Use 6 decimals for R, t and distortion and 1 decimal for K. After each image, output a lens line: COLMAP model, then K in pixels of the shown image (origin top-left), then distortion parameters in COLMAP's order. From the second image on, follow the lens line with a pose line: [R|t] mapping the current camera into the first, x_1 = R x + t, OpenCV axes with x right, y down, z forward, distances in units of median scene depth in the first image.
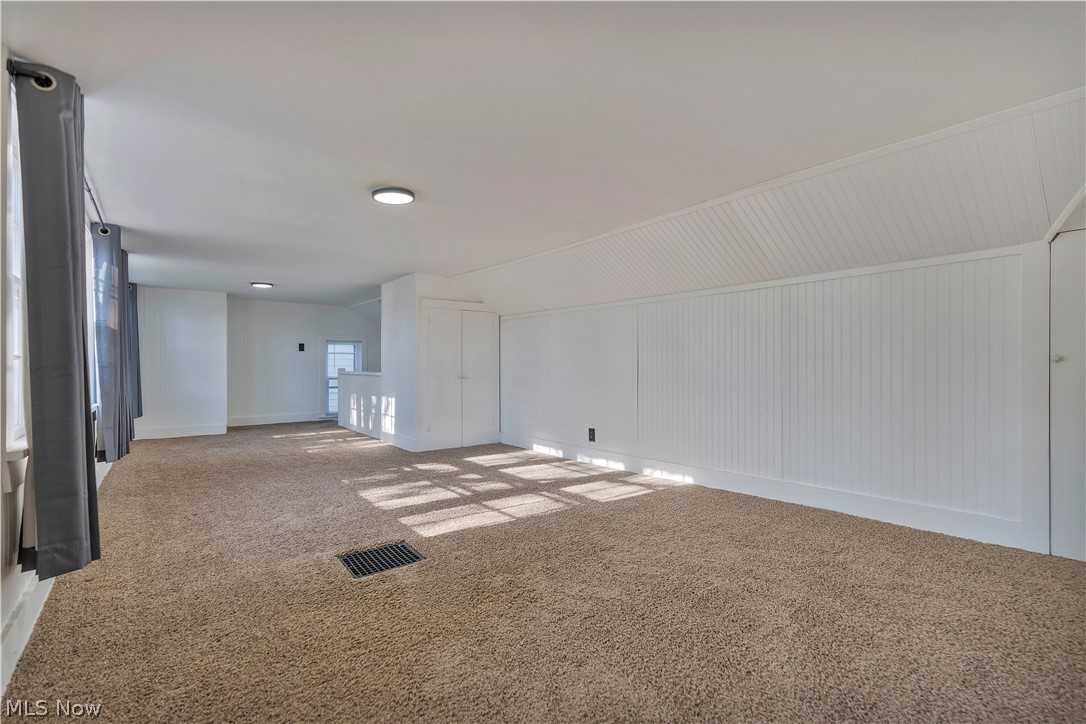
lens RADIAL K [[487.3, 0, 537.6], [0, 487.3, 366.7], [0, 0, 1]] dist [-0.021642, 0.000042]
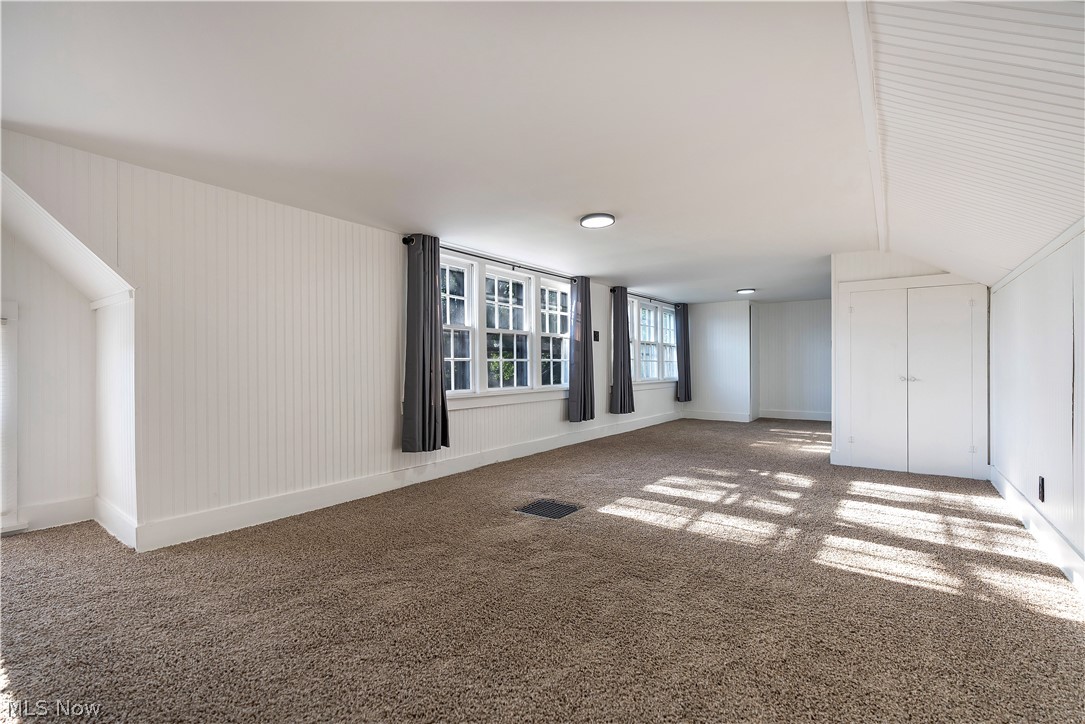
lens RADIAL K [[486.9, 0, 537.1], [0, 486.9, 366.7], [0, 0, 1]] dist [-0.021642, 0.000042]
pose [[0.264589, 0.005089, -0.964348, 0.679151], [0.000327, 0.999986, 0.005367, -0.000324], [0.964361, -0.001736, 0.264584, 0.442150]]
